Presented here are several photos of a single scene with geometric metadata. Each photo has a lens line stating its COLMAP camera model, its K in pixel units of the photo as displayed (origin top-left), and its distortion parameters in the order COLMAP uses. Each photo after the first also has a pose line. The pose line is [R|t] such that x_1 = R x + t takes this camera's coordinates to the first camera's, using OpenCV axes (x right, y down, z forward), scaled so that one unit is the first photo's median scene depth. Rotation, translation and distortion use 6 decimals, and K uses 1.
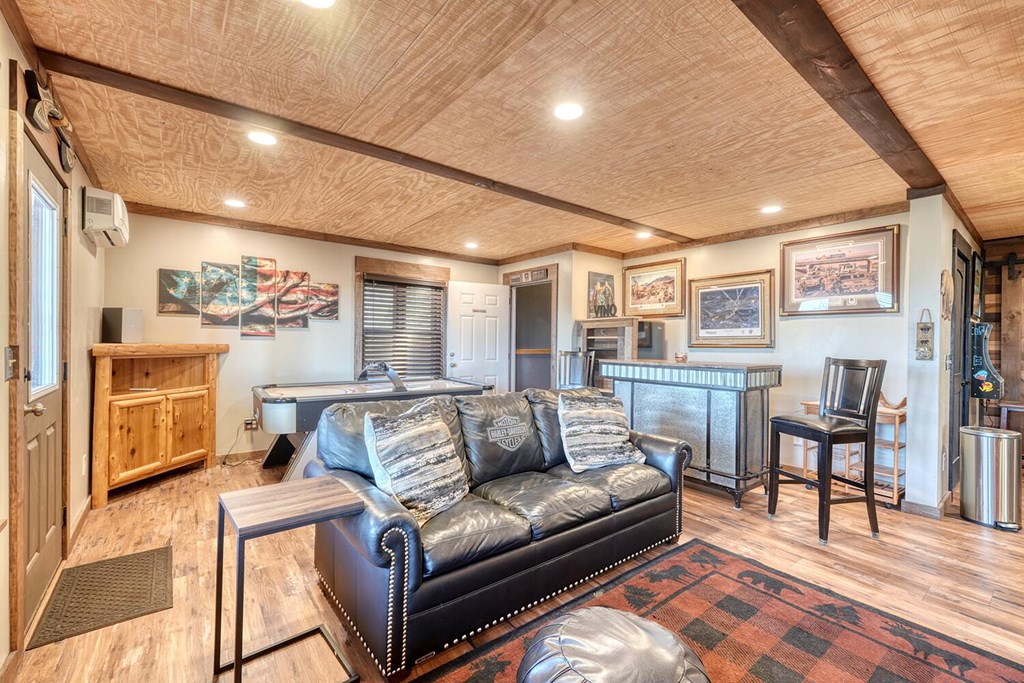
lens RADIAL K [[435.7, 0, 510.8], [0, 435.7, 342.3], [0, 0, 1]] dist [-0.002462, 0.001392]
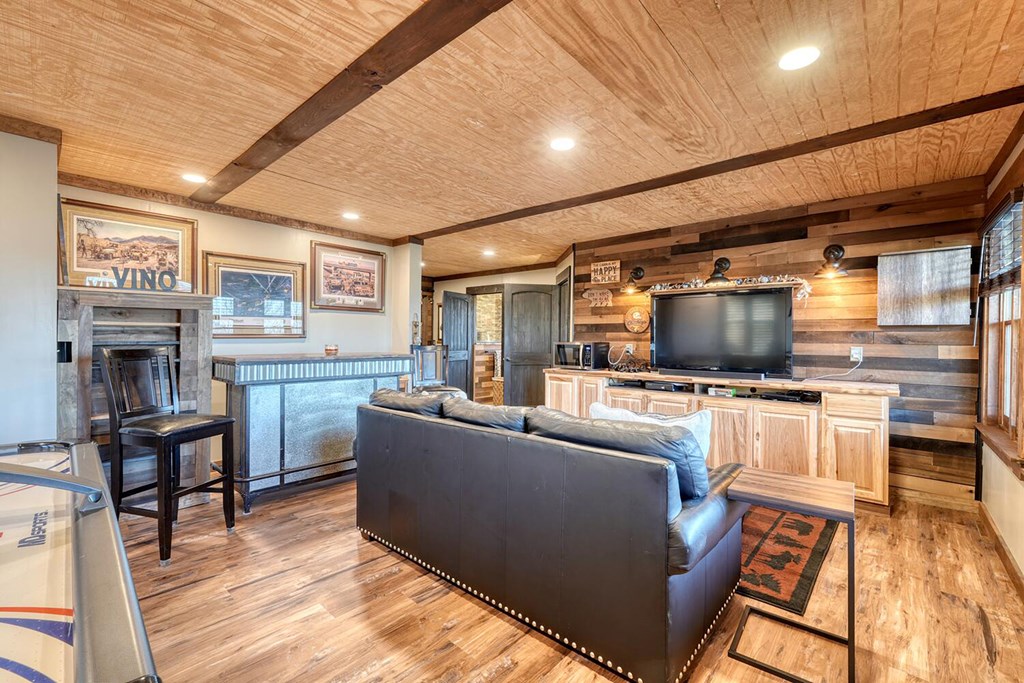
lens RADIAL K [[435.7, 0, 510.3], [0, 435.7, 341.9], [0, 0, 1]] dist [-0.002462, 0.001392]
pose [[-0.180744, -0.023184, 0.983257, -0.574652], [-0.012630, 0.999694, 0.021250, -0.006369], [-0.983449, -0.008578, -0.180982, 0.756478]]
